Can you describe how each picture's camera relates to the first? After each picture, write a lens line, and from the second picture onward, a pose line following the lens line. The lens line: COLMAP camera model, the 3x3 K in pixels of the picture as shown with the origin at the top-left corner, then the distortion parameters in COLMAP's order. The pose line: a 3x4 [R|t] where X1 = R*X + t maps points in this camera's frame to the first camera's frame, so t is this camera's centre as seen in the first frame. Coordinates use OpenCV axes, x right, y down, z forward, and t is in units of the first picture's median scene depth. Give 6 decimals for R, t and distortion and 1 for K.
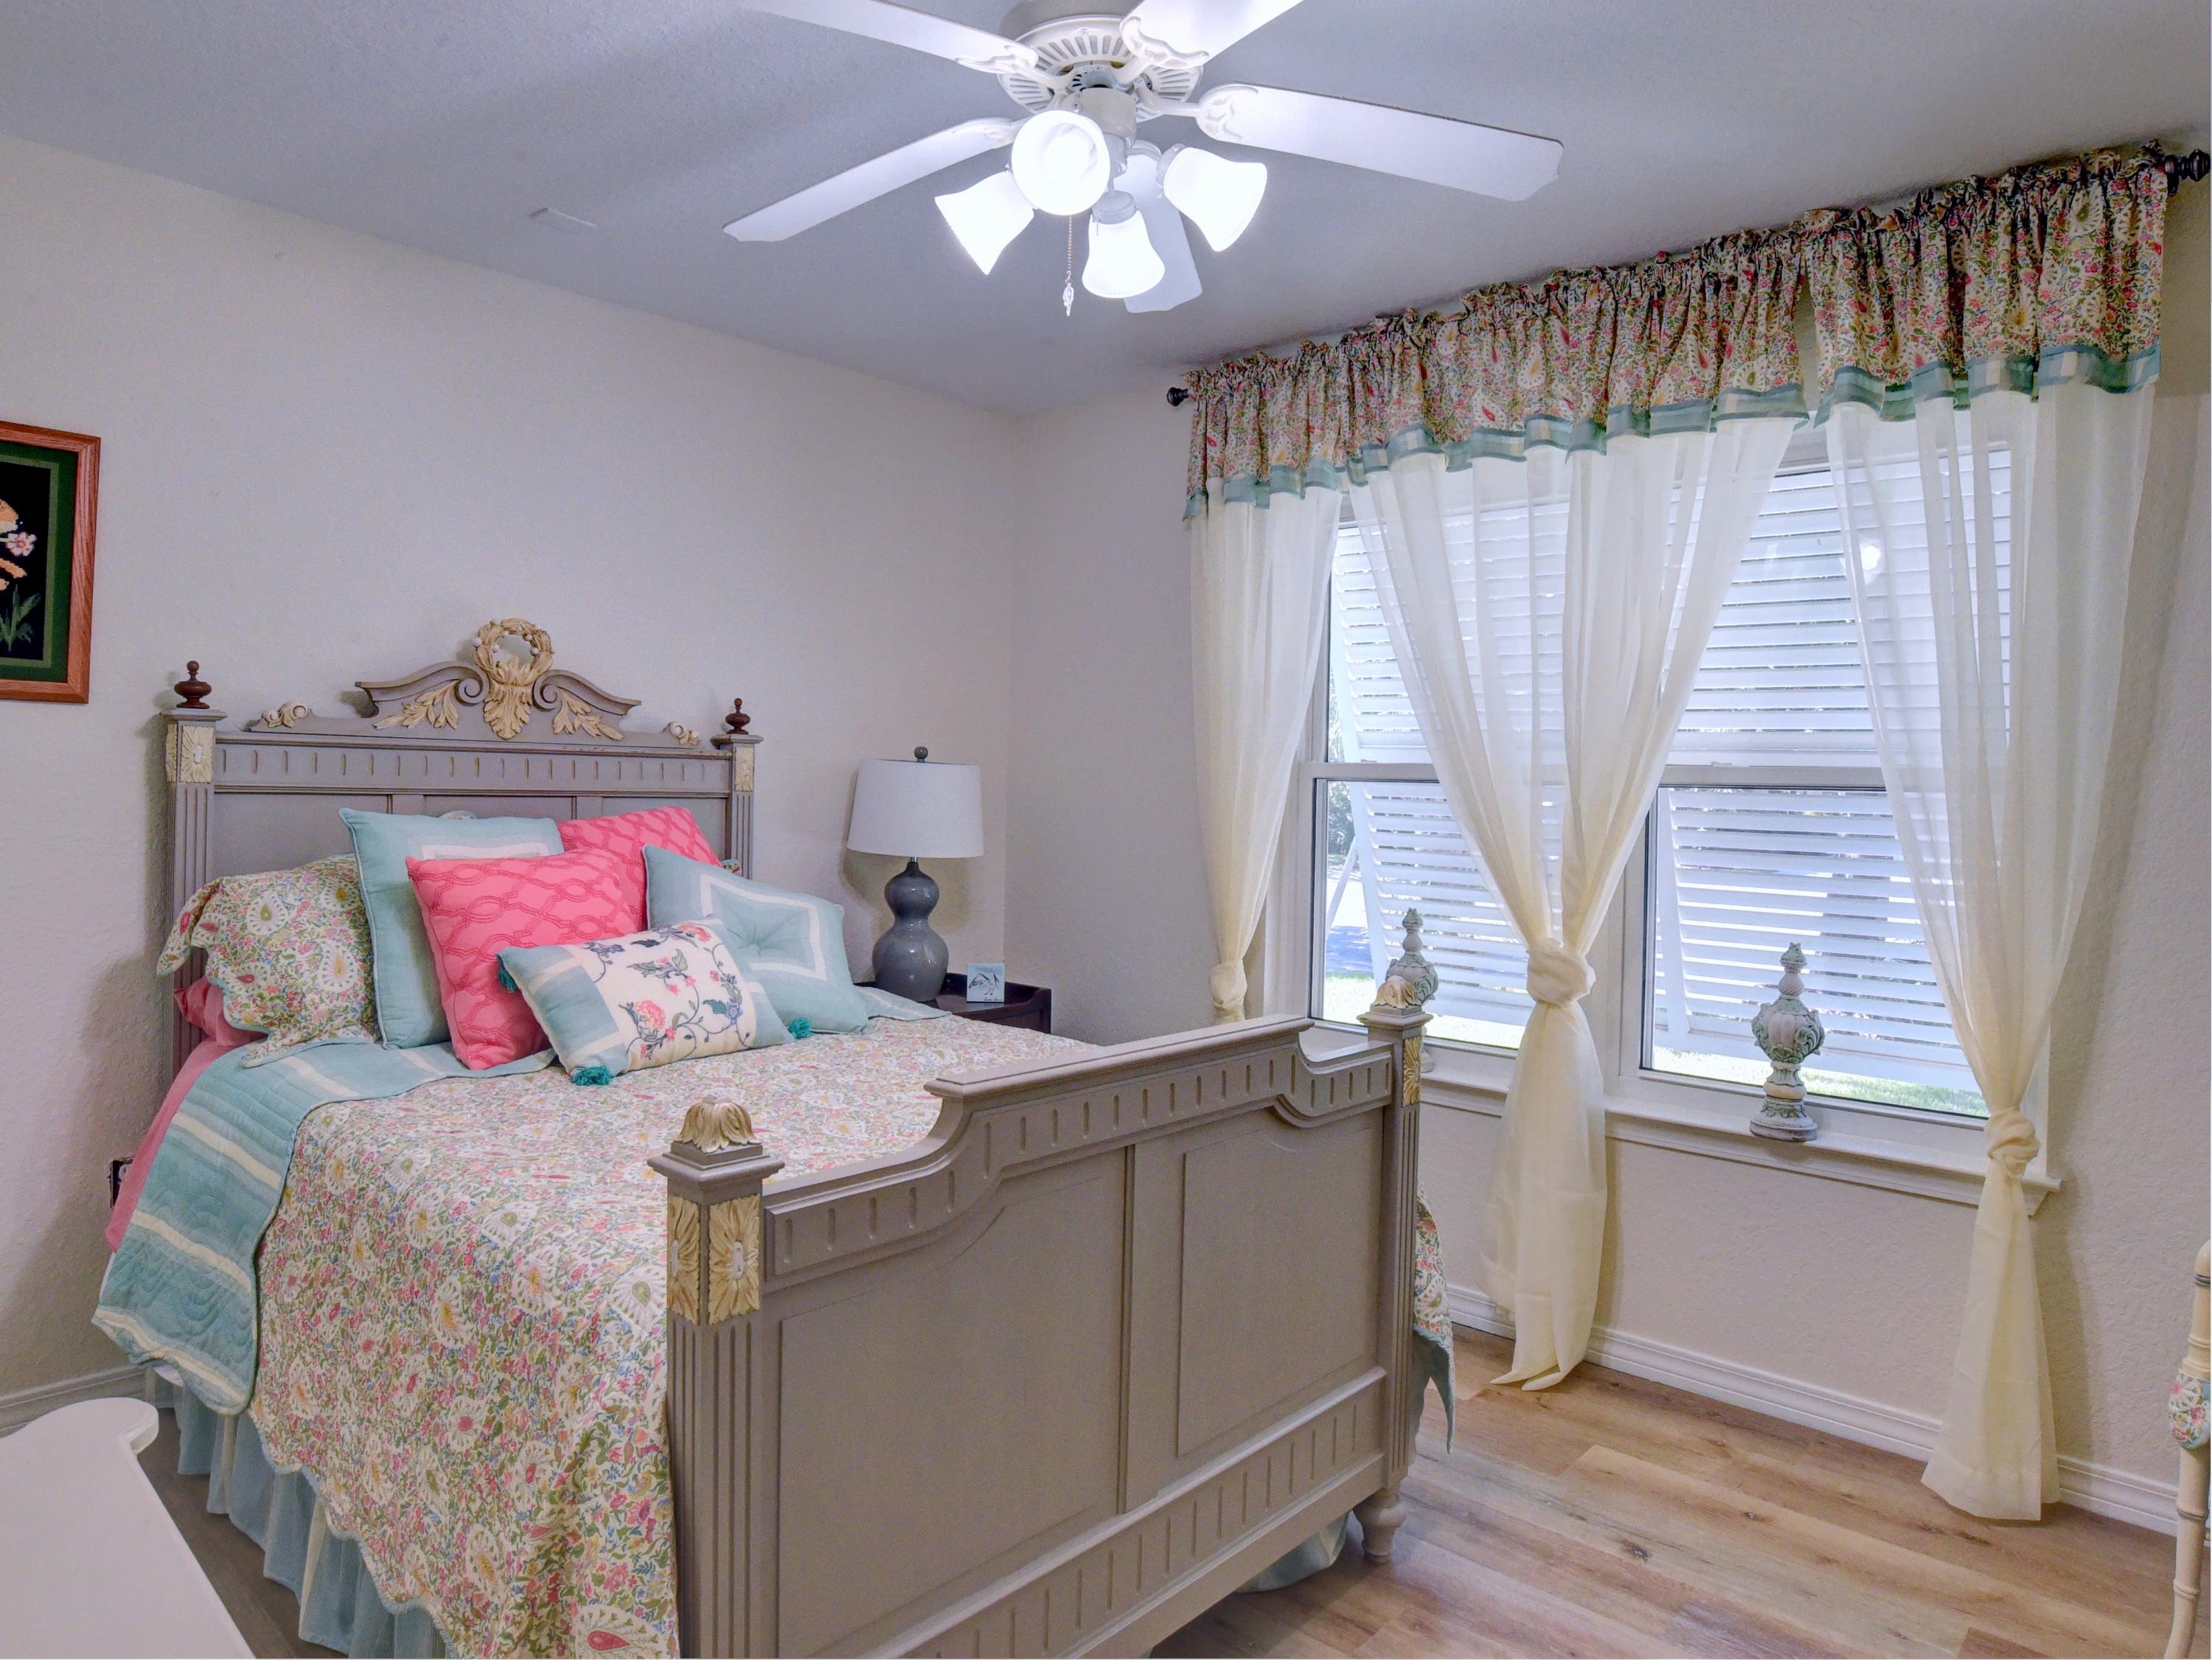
lens RADIAL K [[1382.9, 0, 1106.0], [0, 1382.9, 773.2], [0, 0, 1]] dist [-0.069107, 0.040602]
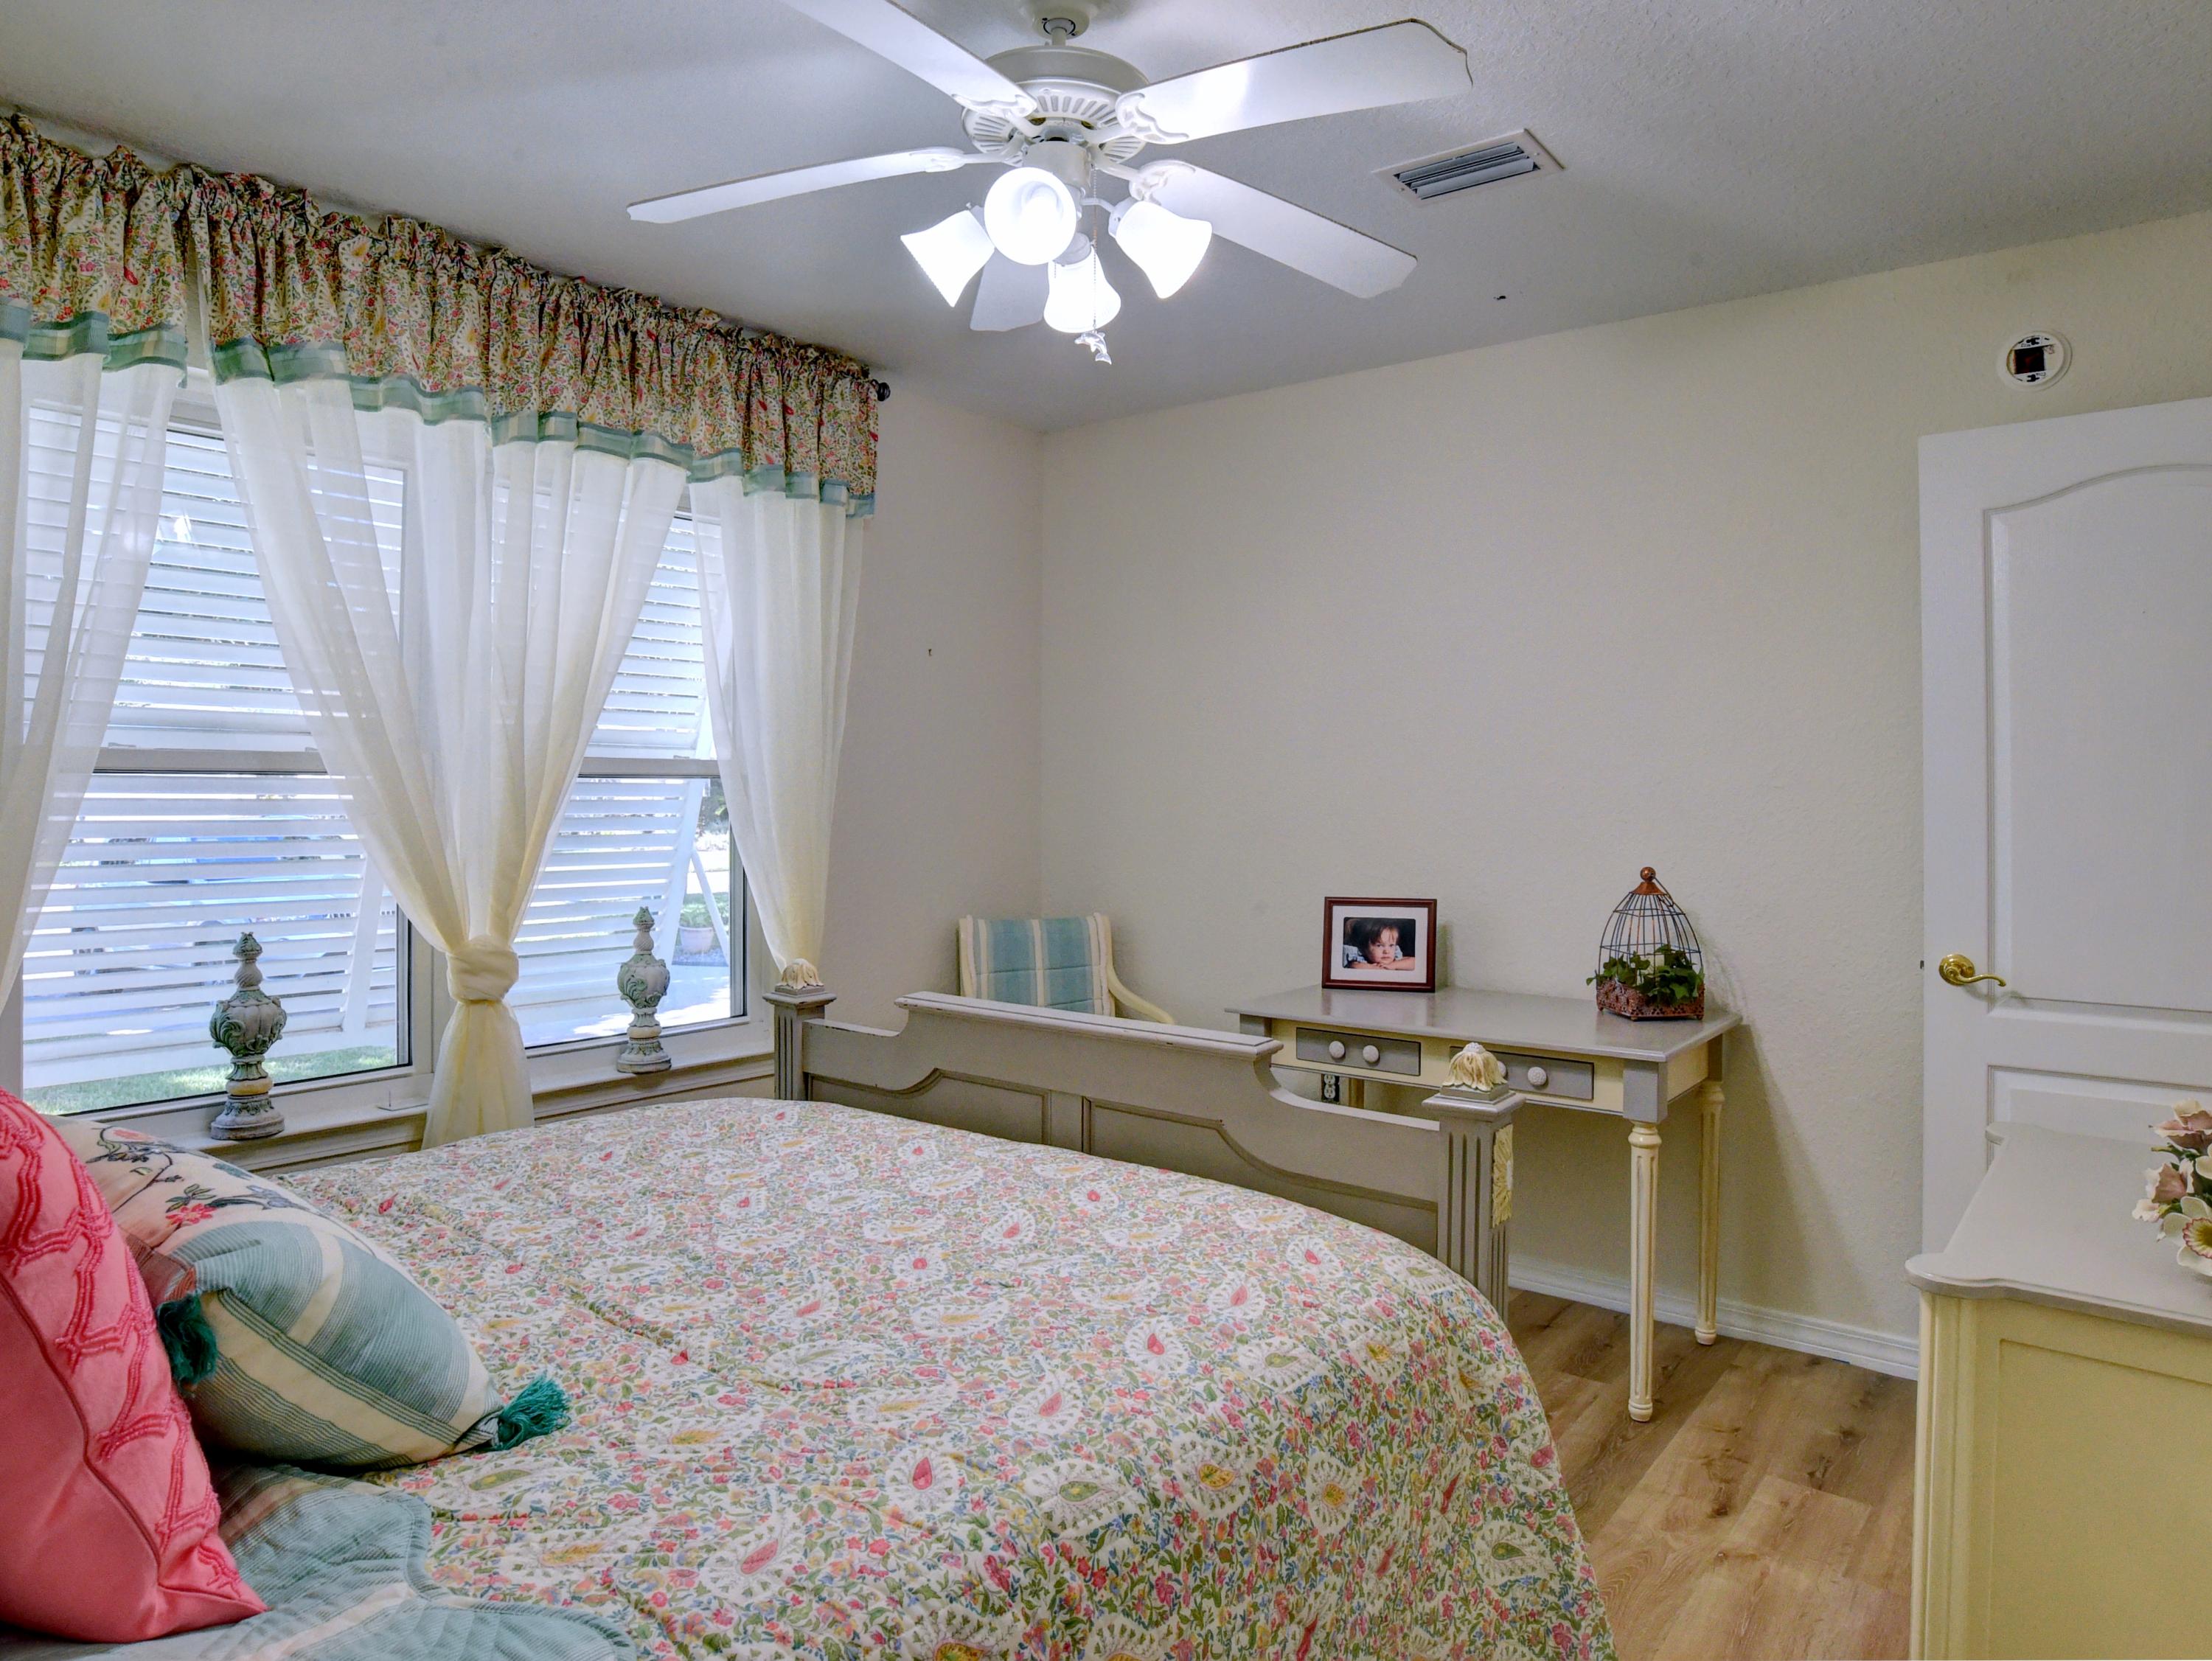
lens RADIAL K [[1383.0, 0, 1106.0], [0, 1383.0, 773.7], [0, 0, 1]] dist [-0.069107, 0.040602]
pose [[-0.059897, -0.019281, 0.998018, -0.706596], [-0.011736, 0.999758, 0.018610, -0.018308], [-0.998136, -0.010598, -0.060109, 0.660902]]
